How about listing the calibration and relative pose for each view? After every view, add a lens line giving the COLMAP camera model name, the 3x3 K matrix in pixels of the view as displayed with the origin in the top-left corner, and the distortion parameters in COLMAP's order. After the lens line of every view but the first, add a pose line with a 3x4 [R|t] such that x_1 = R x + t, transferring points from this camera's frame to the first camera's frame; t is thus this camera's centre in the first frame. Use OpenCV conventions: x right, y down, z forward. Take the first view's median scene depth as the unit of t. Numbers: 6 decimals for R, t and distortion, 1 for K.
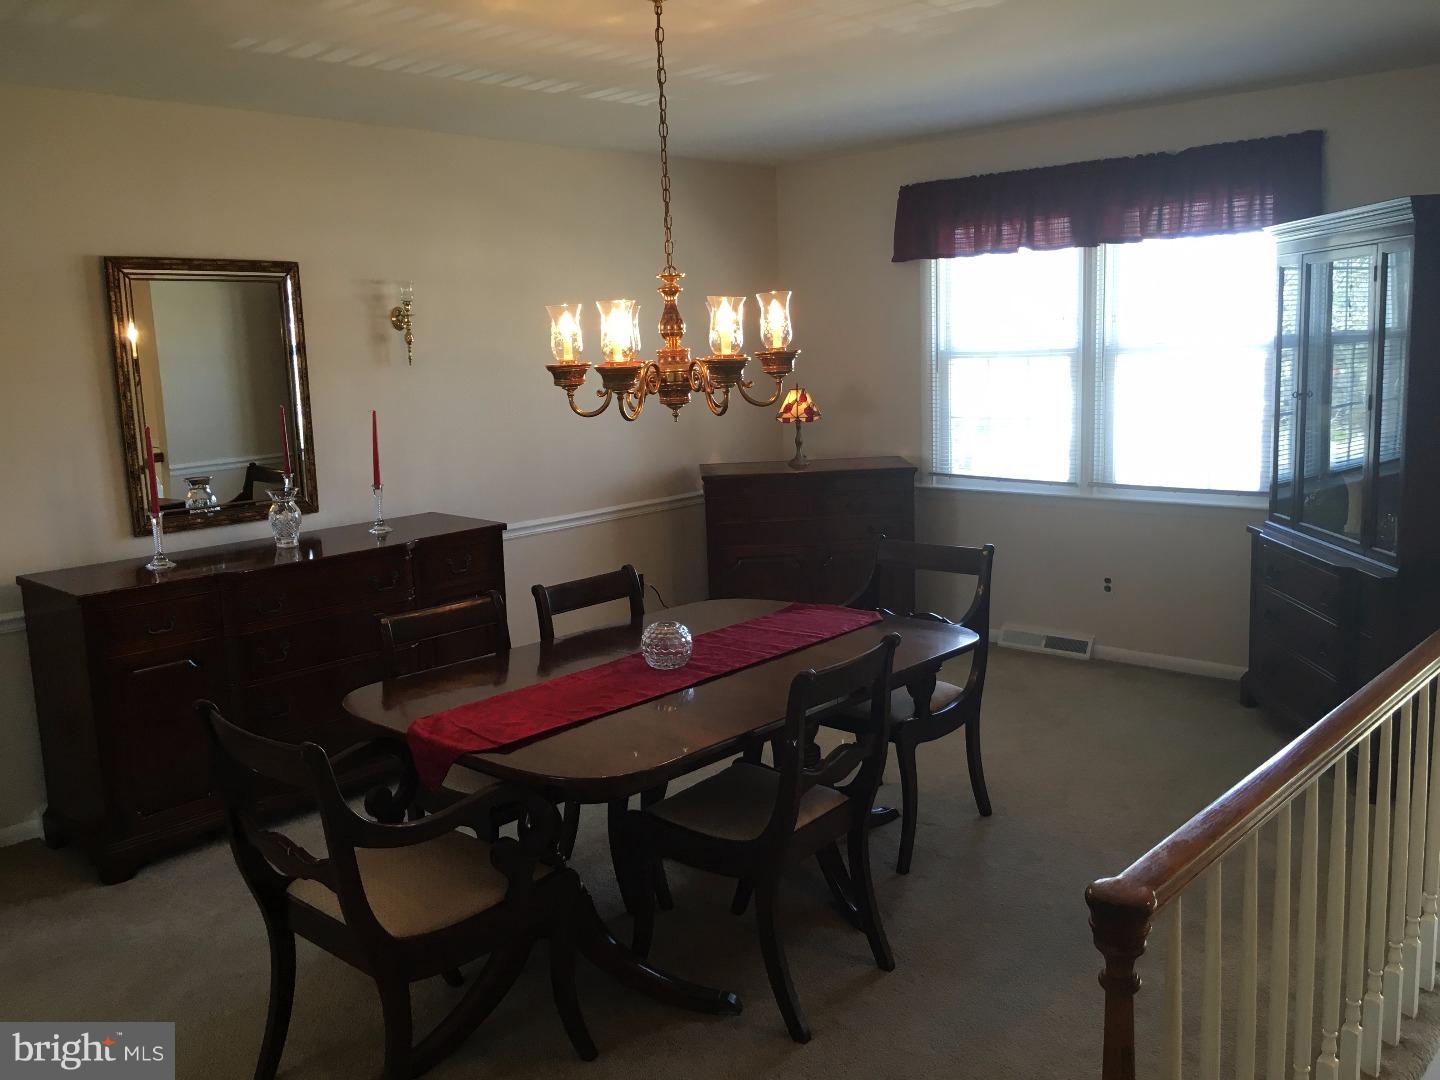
lens RADIAL K [[1242.4, 0, 720.9], [0, 1242.4, 540.3], [0, 0, 1]] dist [0.084778, -0.088140]
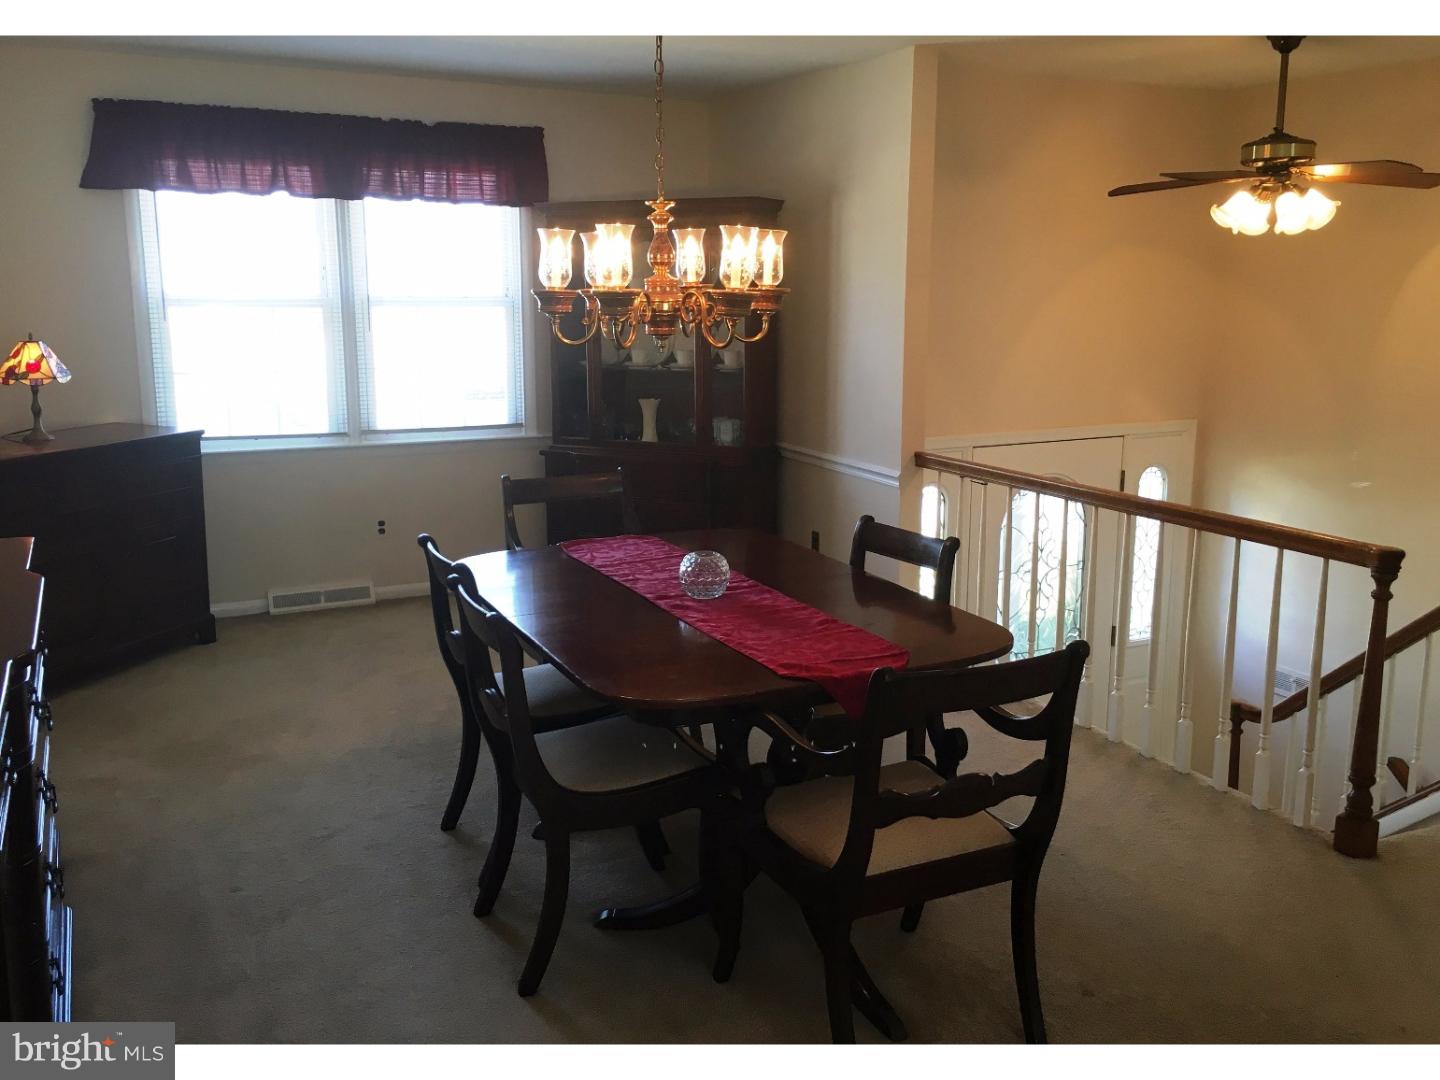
lens RADIAL K [[1242.4, 0, 721.9], [0, 1242.4, 502.3], [0, 0, 1]] dist [0.084778, -0.088140]
pose [[0.364791, -0.125656, 0.922572, -0.546859], [0.137364, 0.987272, 0.080154, -0.029659], [-0.920901, 0.097489, 0.377408, 0.345432]]
